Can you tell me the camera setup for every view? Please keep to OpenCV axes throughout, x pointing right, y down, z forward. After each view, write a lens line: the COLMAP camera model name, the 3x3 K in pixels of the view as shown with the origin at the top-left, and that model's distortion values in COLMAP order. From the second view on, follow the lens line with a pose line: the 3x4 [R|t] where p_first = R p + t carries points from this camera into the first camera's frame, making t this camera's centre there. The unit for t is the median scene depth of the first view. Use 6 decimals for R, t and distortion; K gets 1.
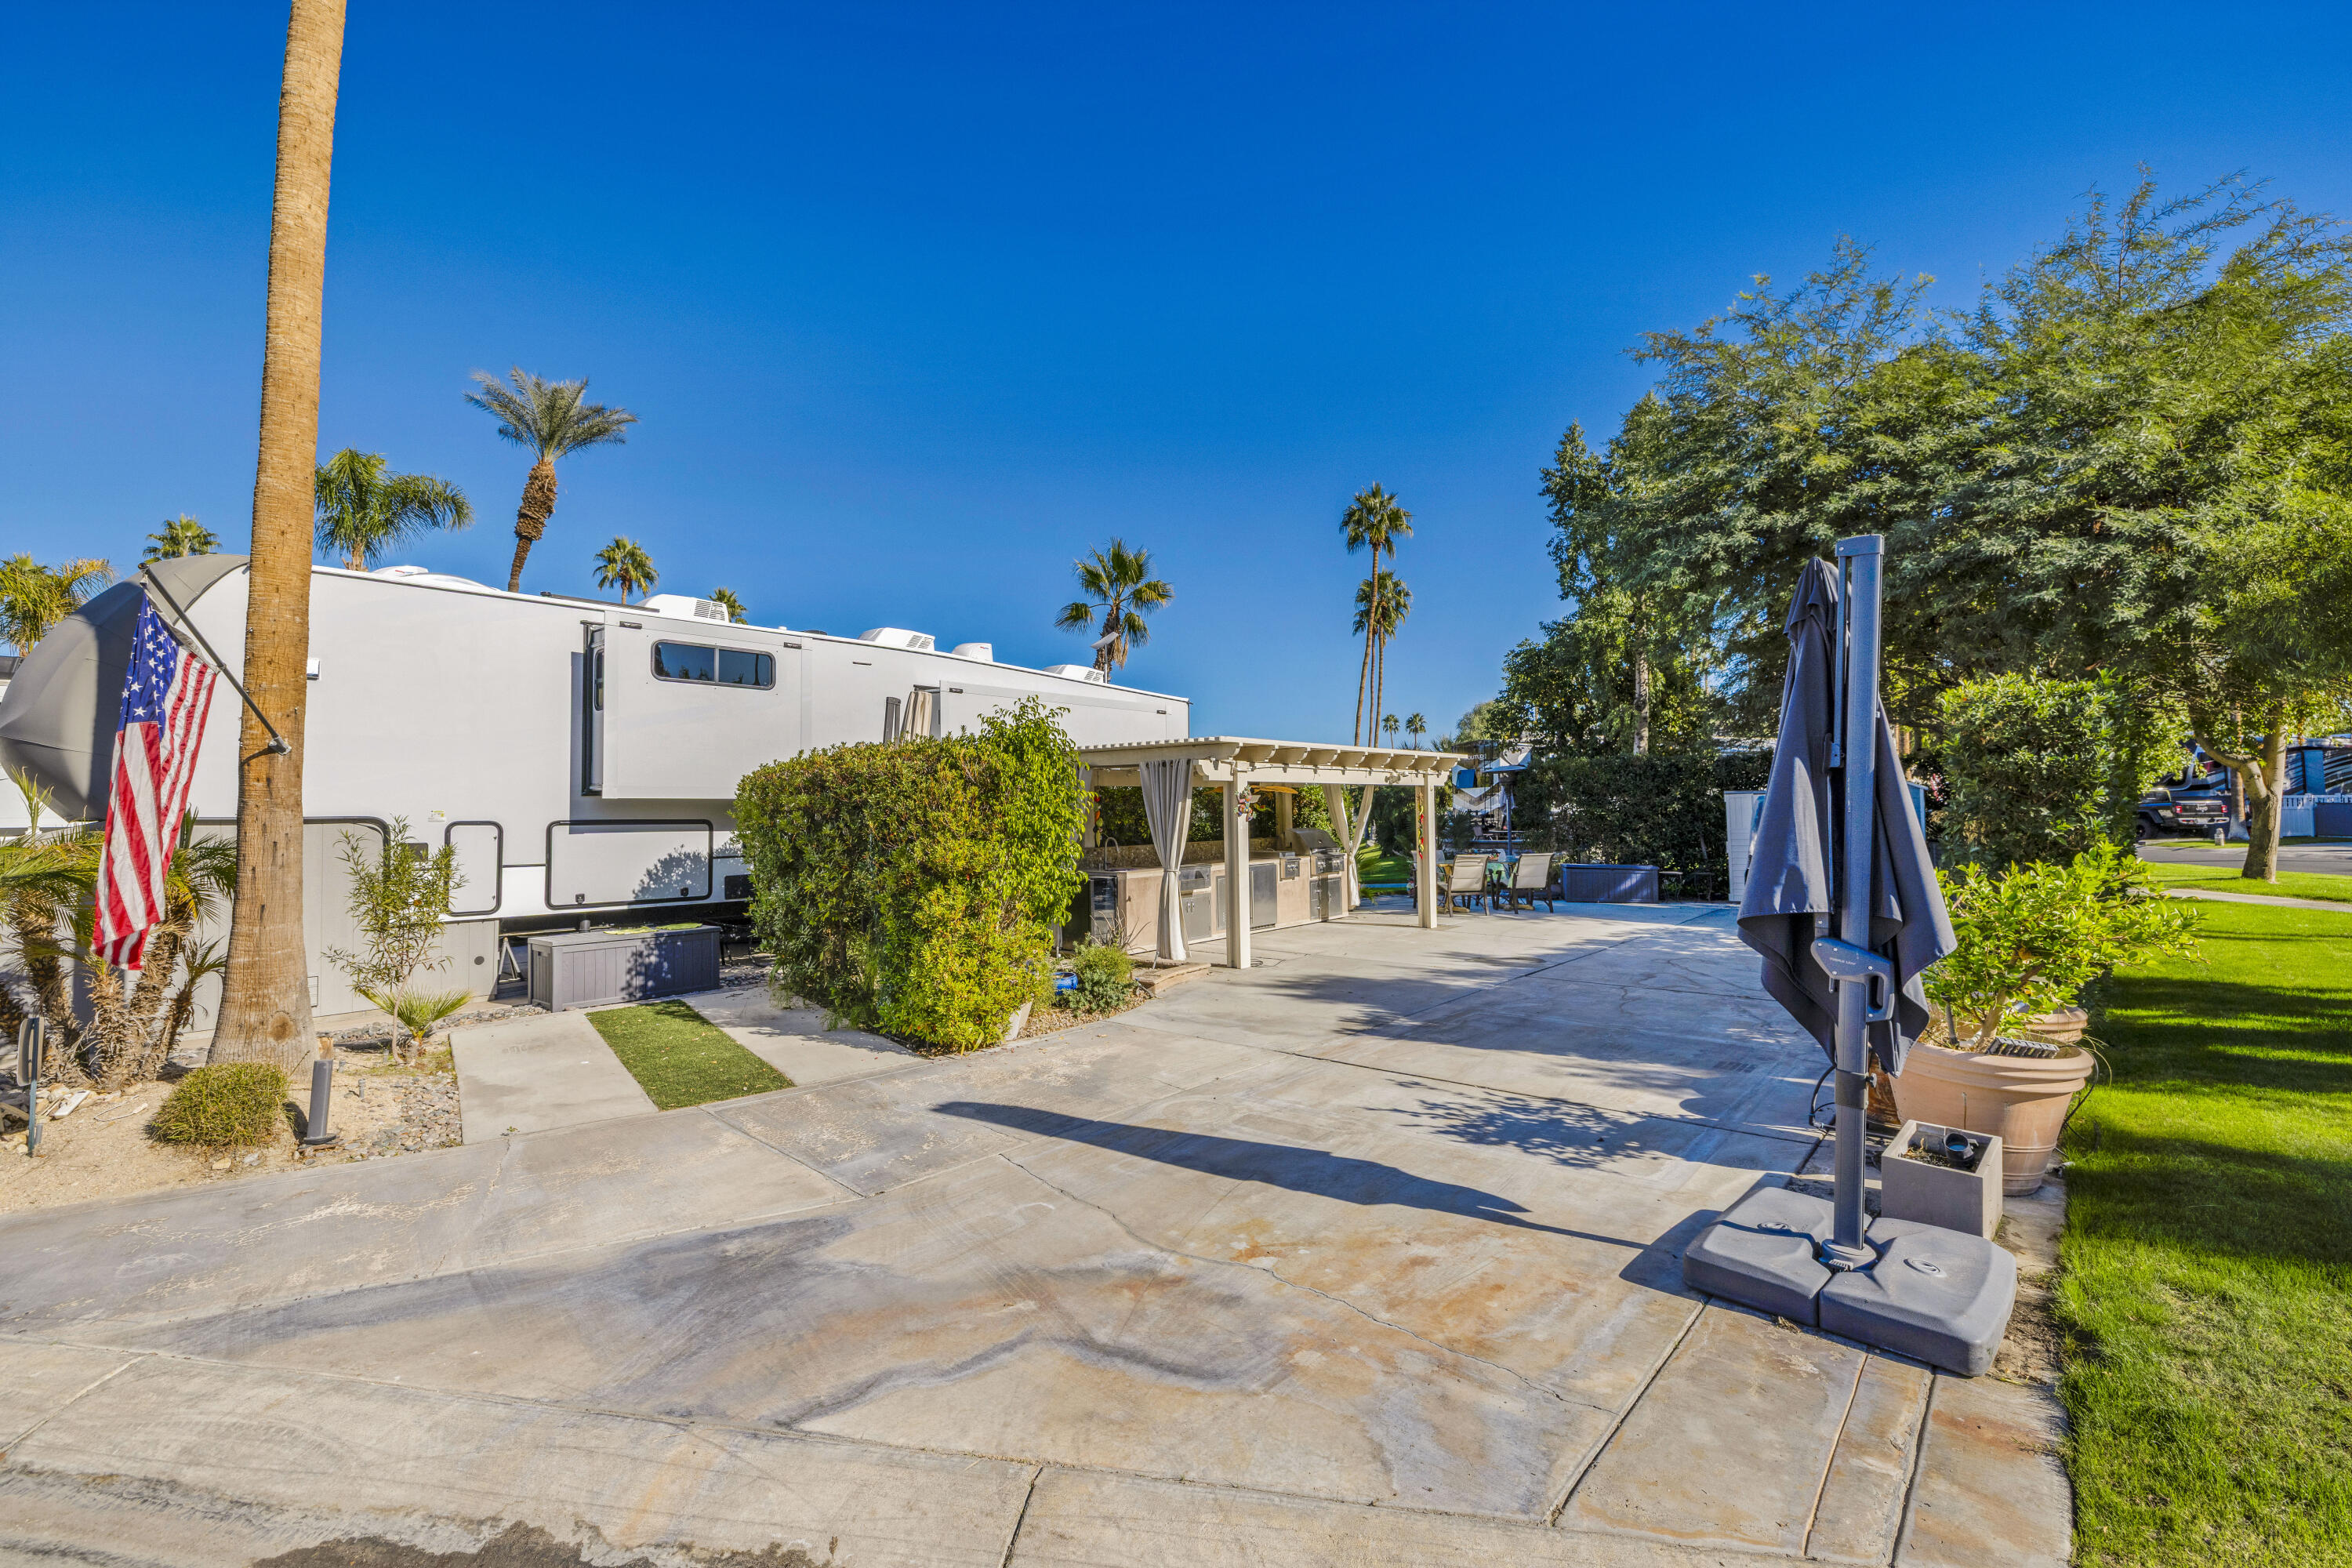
lens RADIAL K [[999.9, 0, 1176.3], [0, 999.9, 780.3], [0, 0, 1]] dist [0.001735, -0.001094]
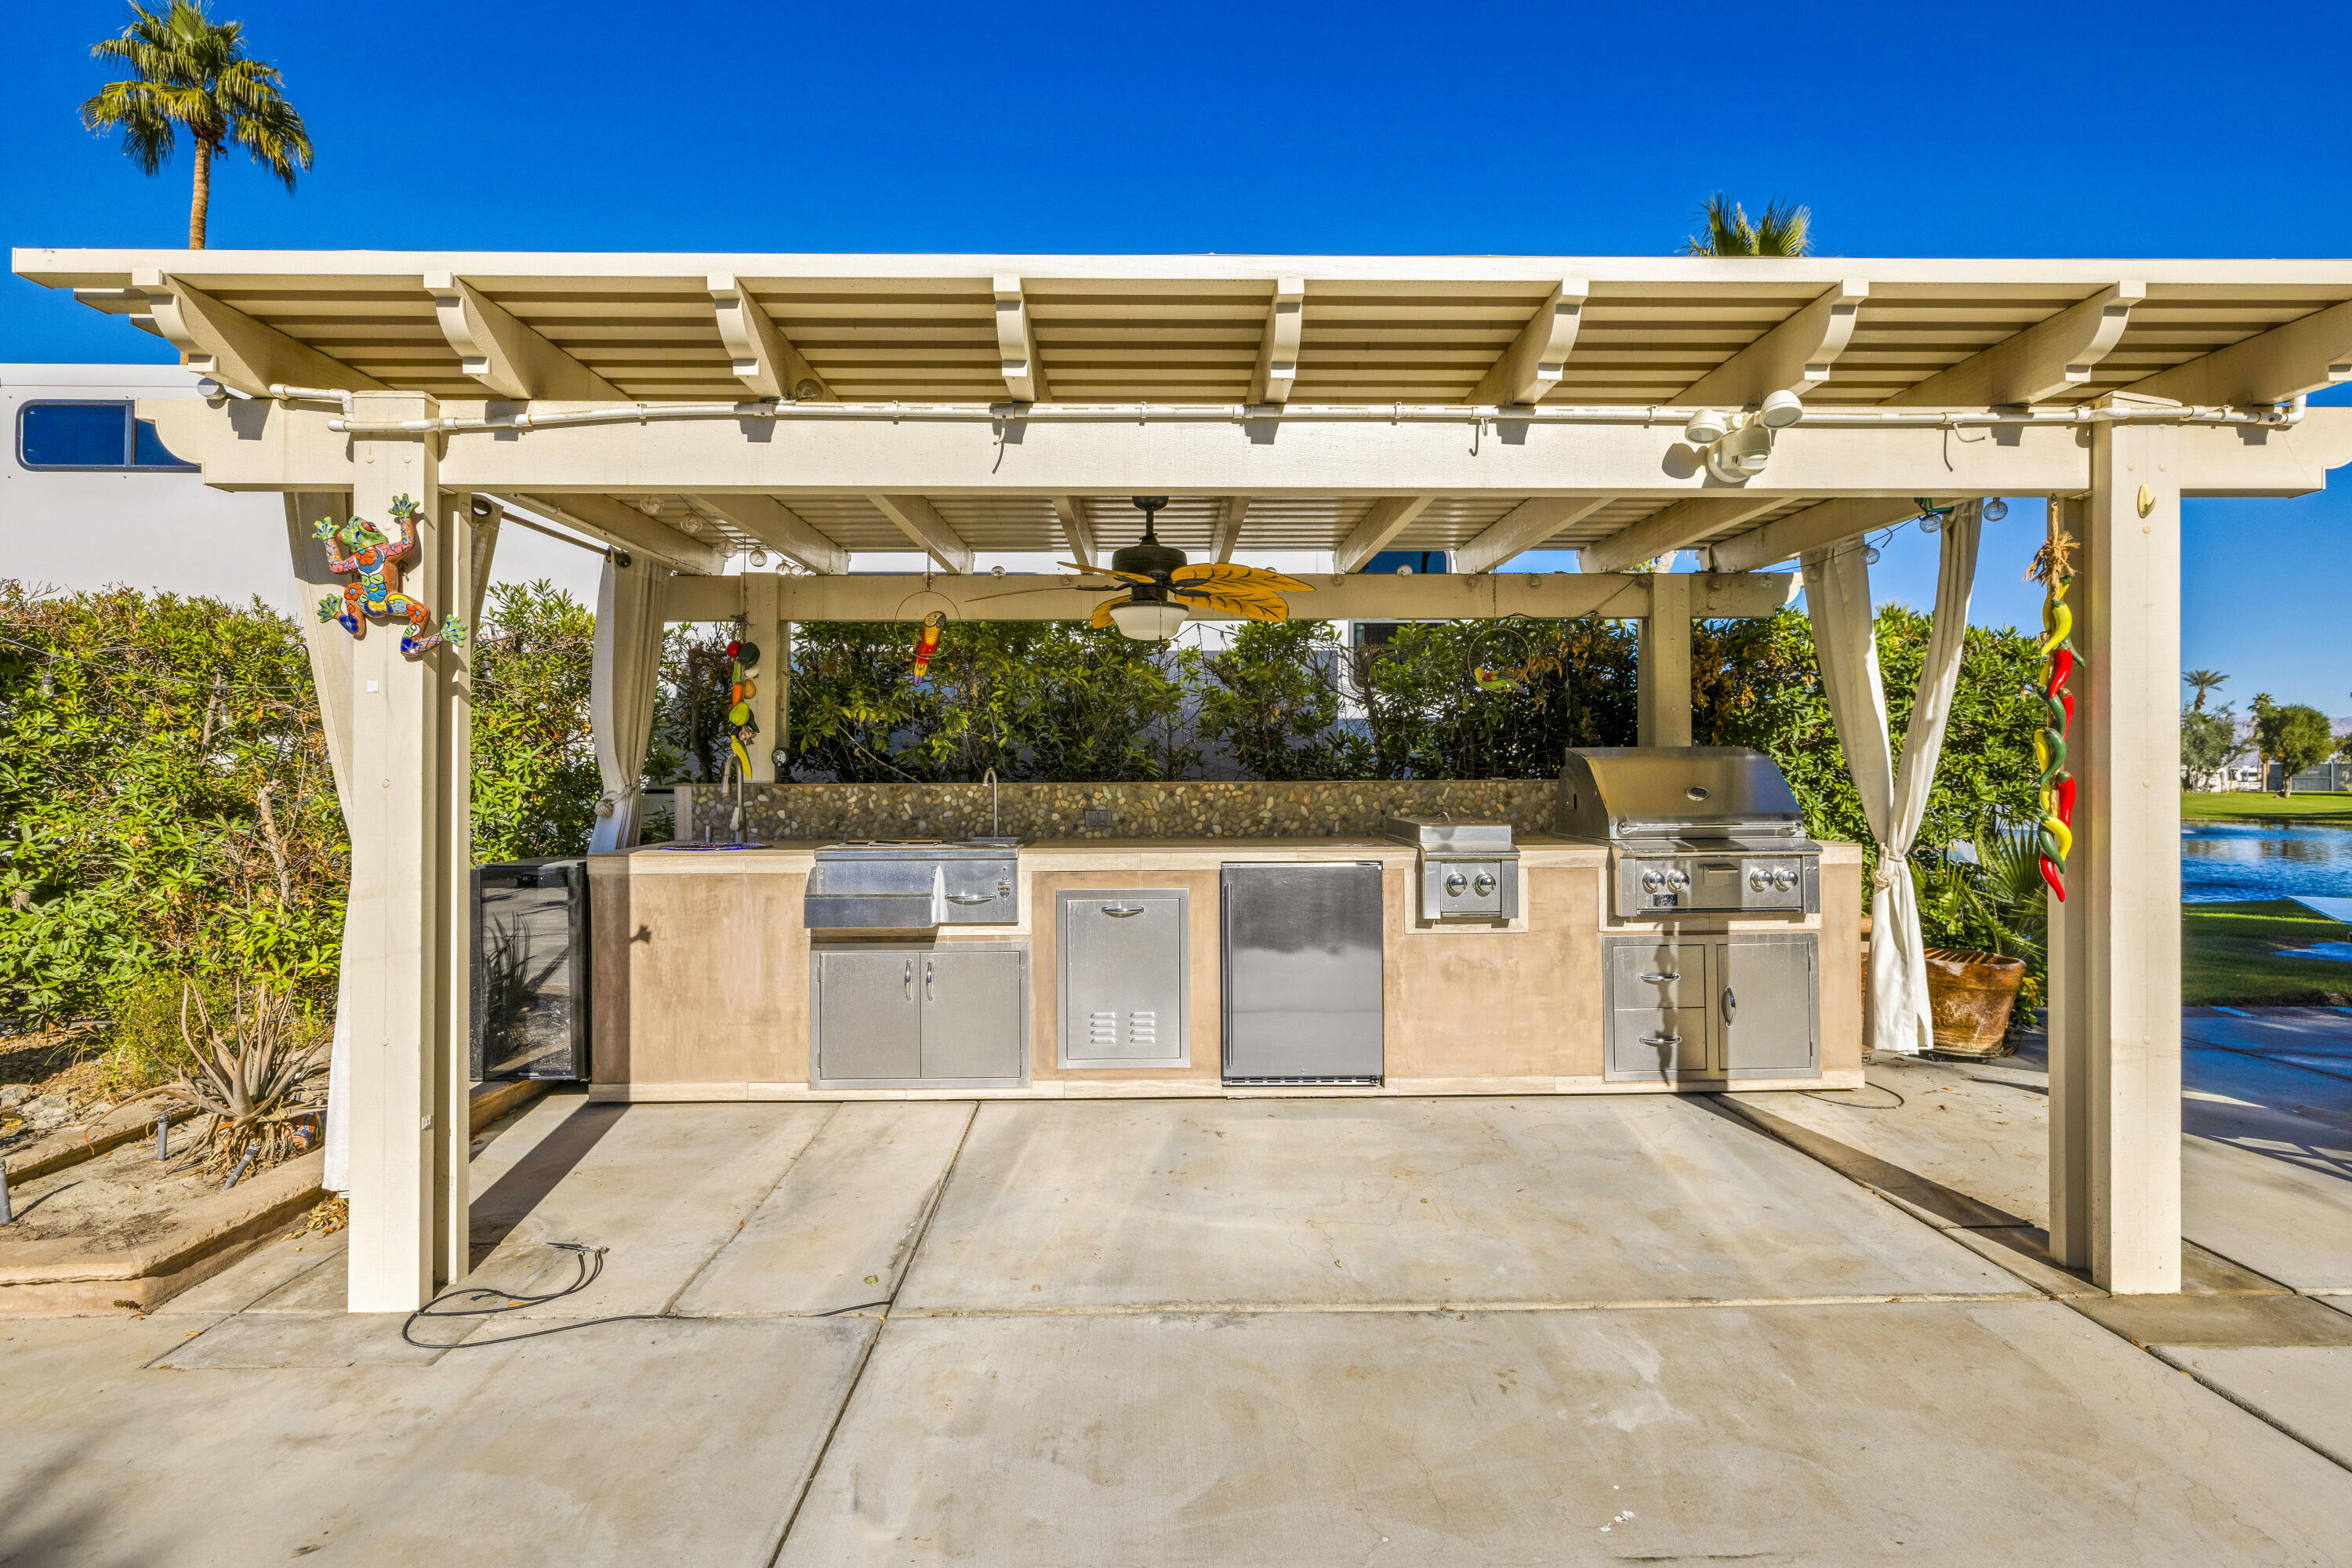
lens RADIAL K [[1082.5, 0, 1165.0], [0, 1082.5, 765.5], [0, 0, 1]] dist [-0.005460, 0.001544]
pose [[0.671527, 0.005412, -0.740960, 0.259284], [0.015820, 0.999641, 0.021640, 0.044271], [0.740811, -0.026254, 0.671200, 0.688201]]
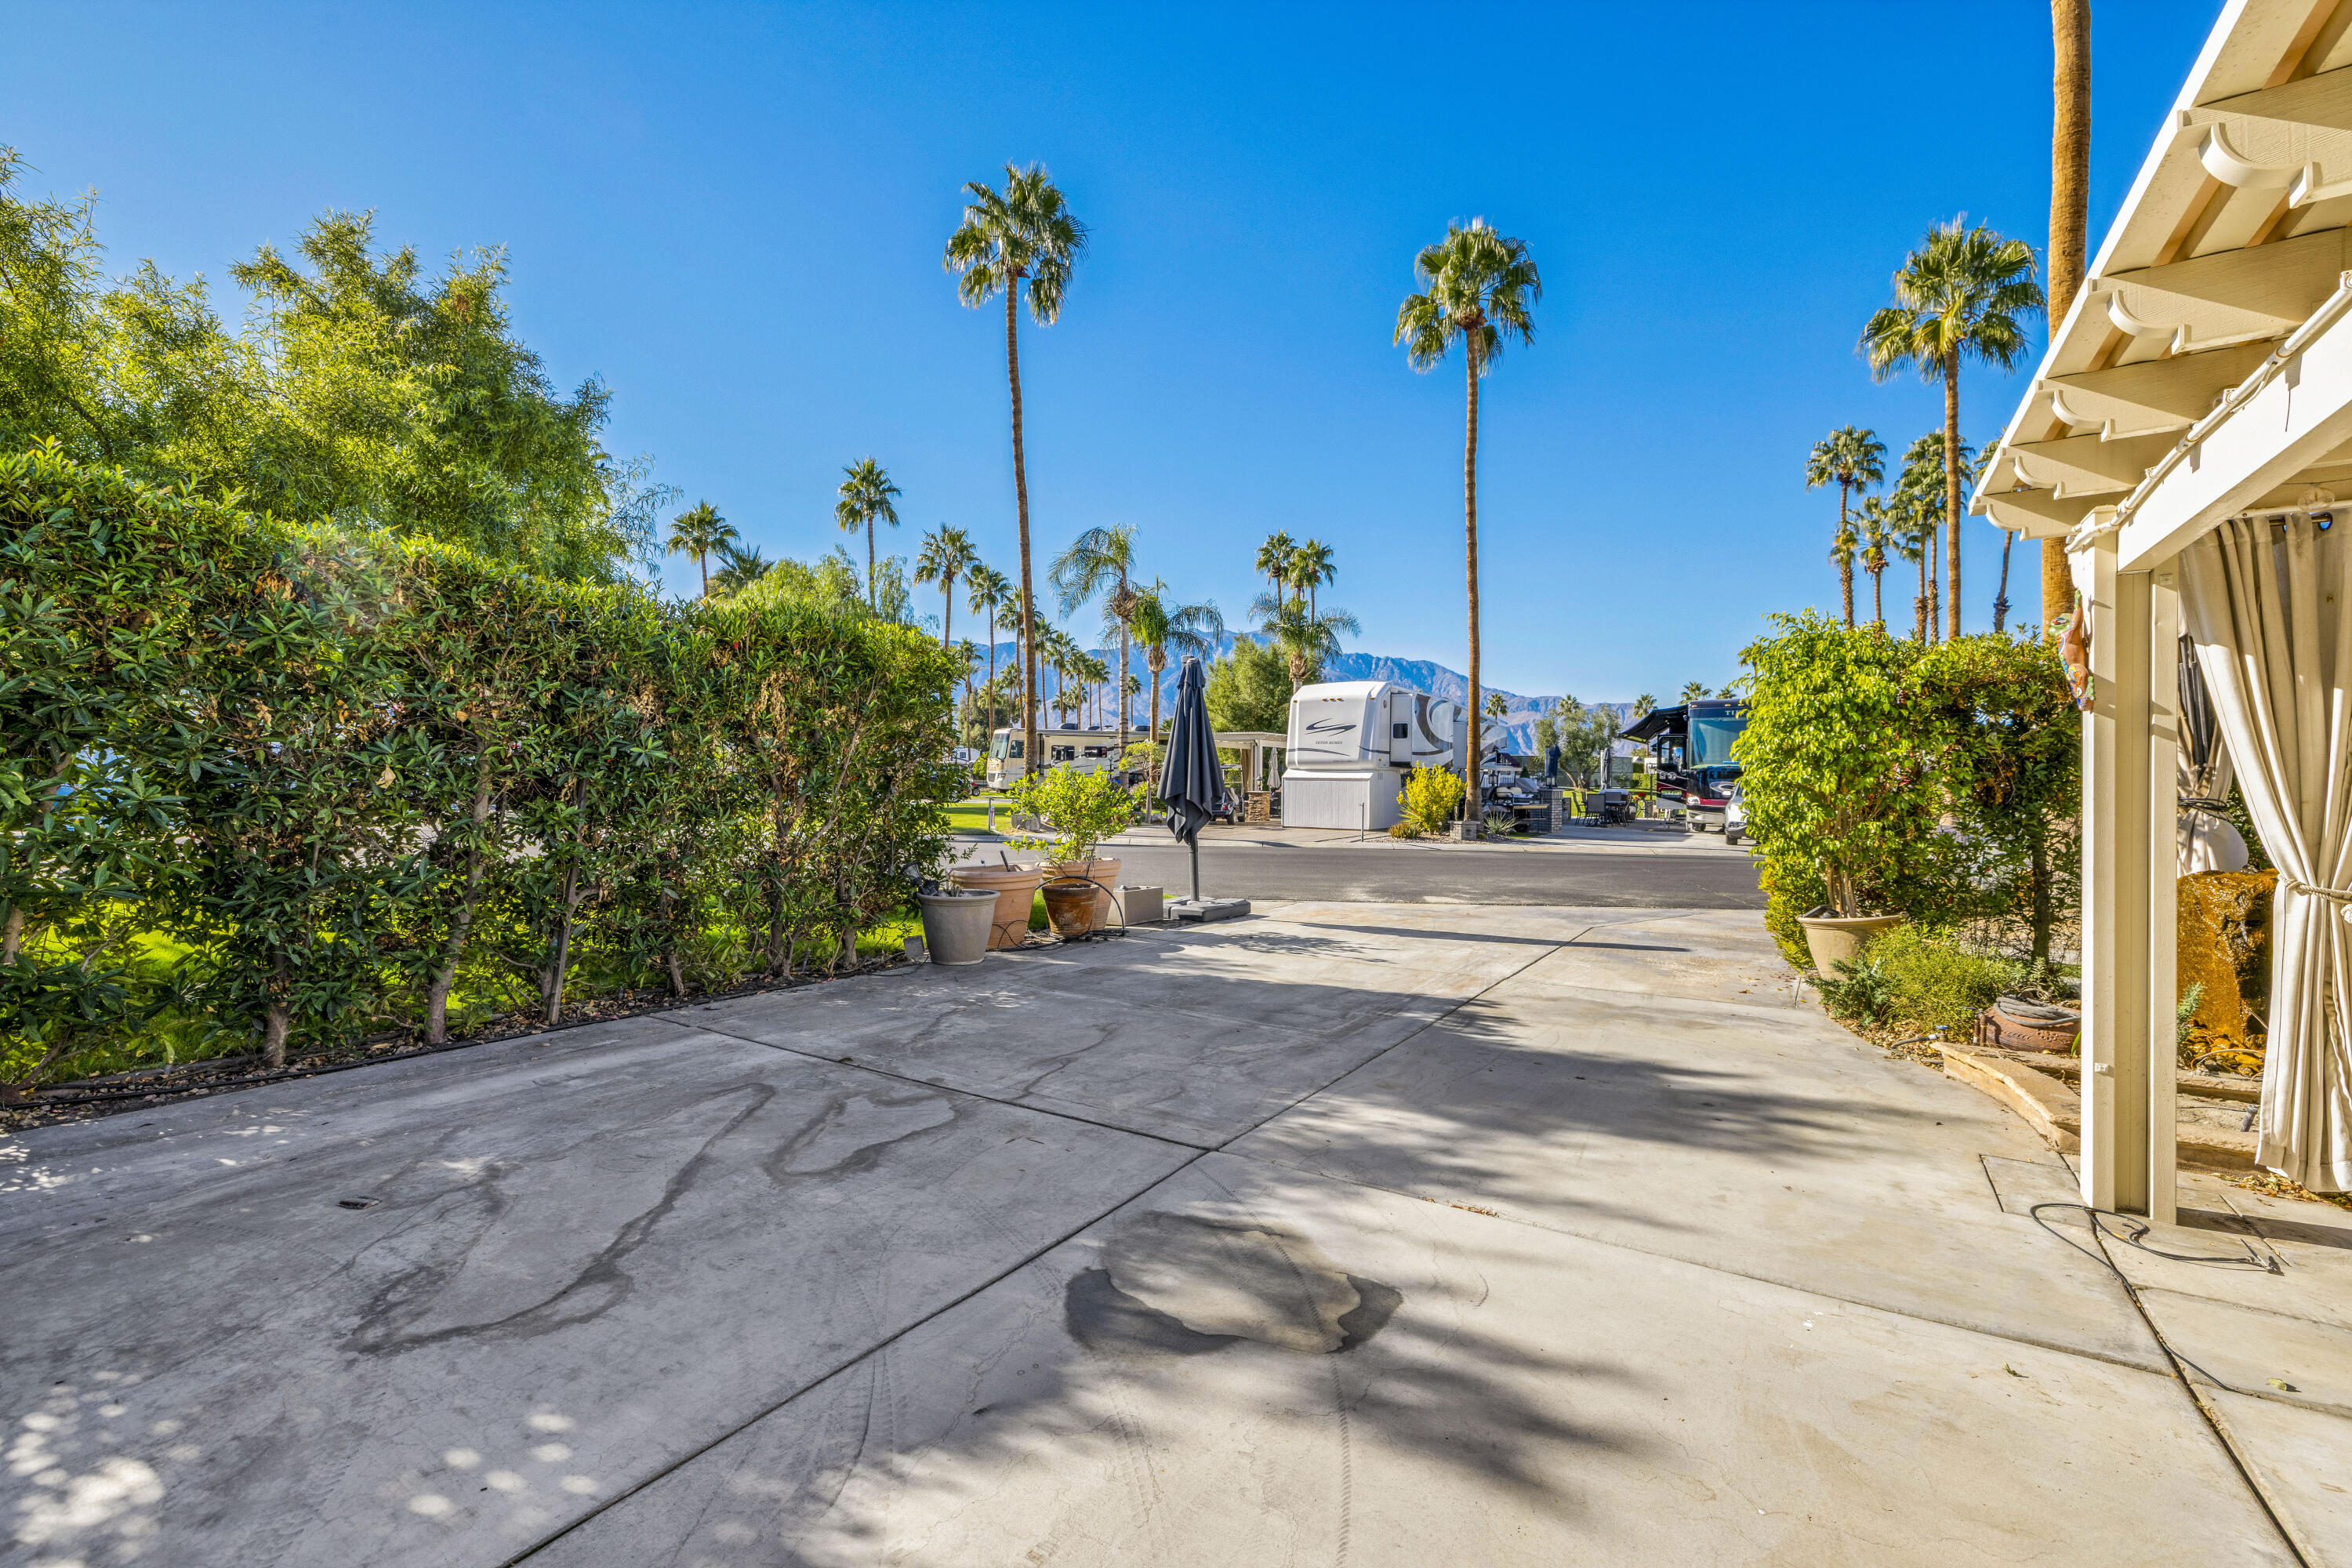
lens RADIAL K [[999.9, 0, 1158.0], [0, 999.9, 775.9], [0, 0, 1]] dist [0.001735, -0.001094]
pose [[-0.989983, -0.001278, -0.141184, 0.275878], [0.004136, 0.999267, -0.038051, 0.049643], [0.141129, -0.038254, -0.989252, 0.896077]]
